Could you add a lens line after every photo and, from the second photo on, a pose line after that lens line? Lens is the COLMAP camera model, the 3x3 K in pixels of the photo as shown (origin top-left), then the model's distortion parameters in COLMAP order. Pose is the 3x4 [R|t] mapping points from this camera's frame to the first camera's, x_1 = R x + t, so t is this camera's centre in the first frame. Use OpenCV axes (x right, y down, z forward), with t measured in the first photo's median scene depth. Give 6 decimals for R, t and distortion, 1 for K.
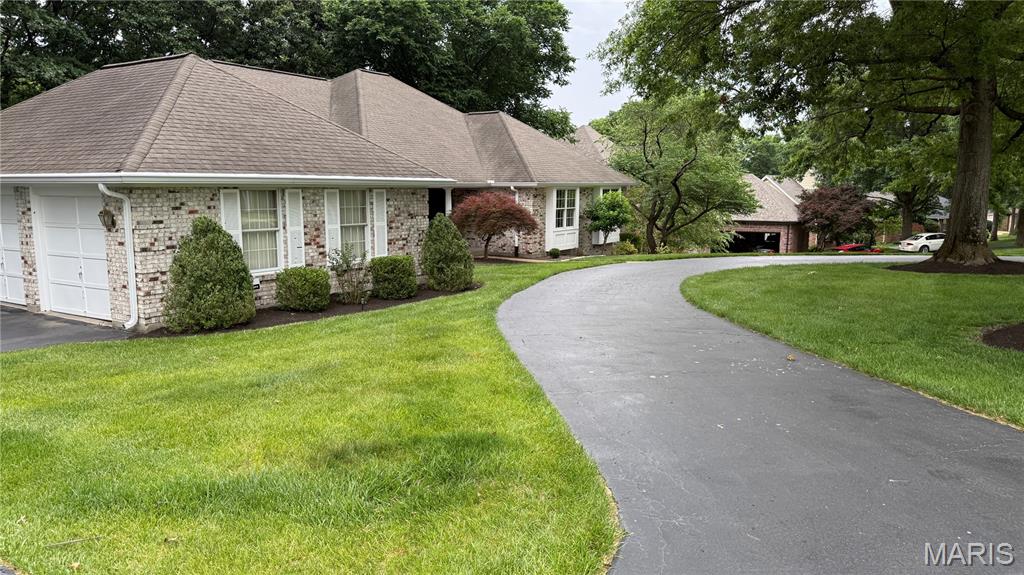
lens RADIAL K [[729.5, 0, 512.0], [0, 729.5, 287.5], [0, 0, 1]] dist [0.168603, -0.280280]
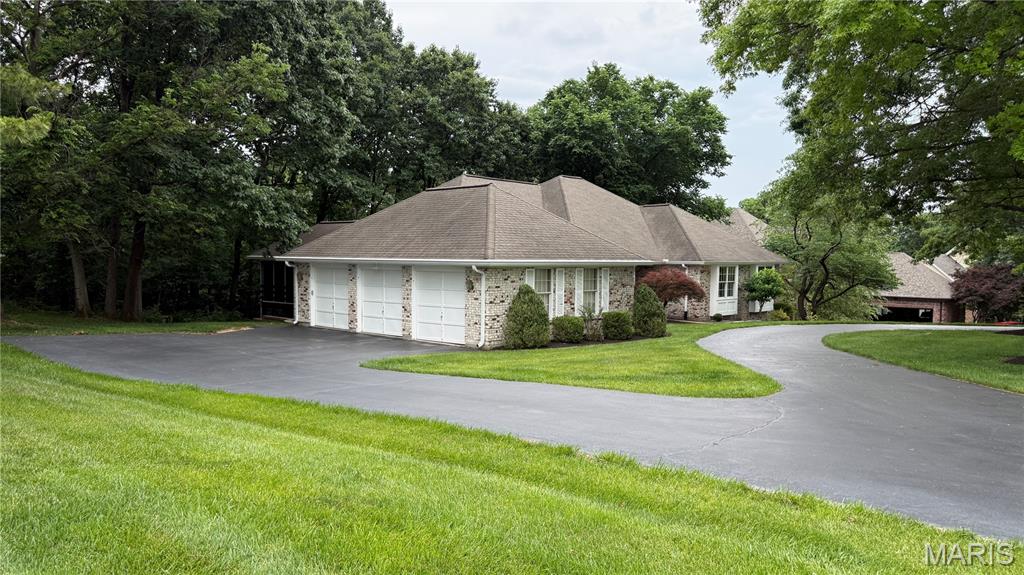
lens RADIAL K [[729.5, 0, 512.0], [0, 729.5, 287.5], [0, 0, 1]] dist [0.168603, -0.280280]
pose [[0.981923, 0.014749, -0.188706, -0.047599], [-0.033193, 0.994928, -0.094955, 0.031888], [0.186348, 0.099503, 0.977432, -0.286342]]
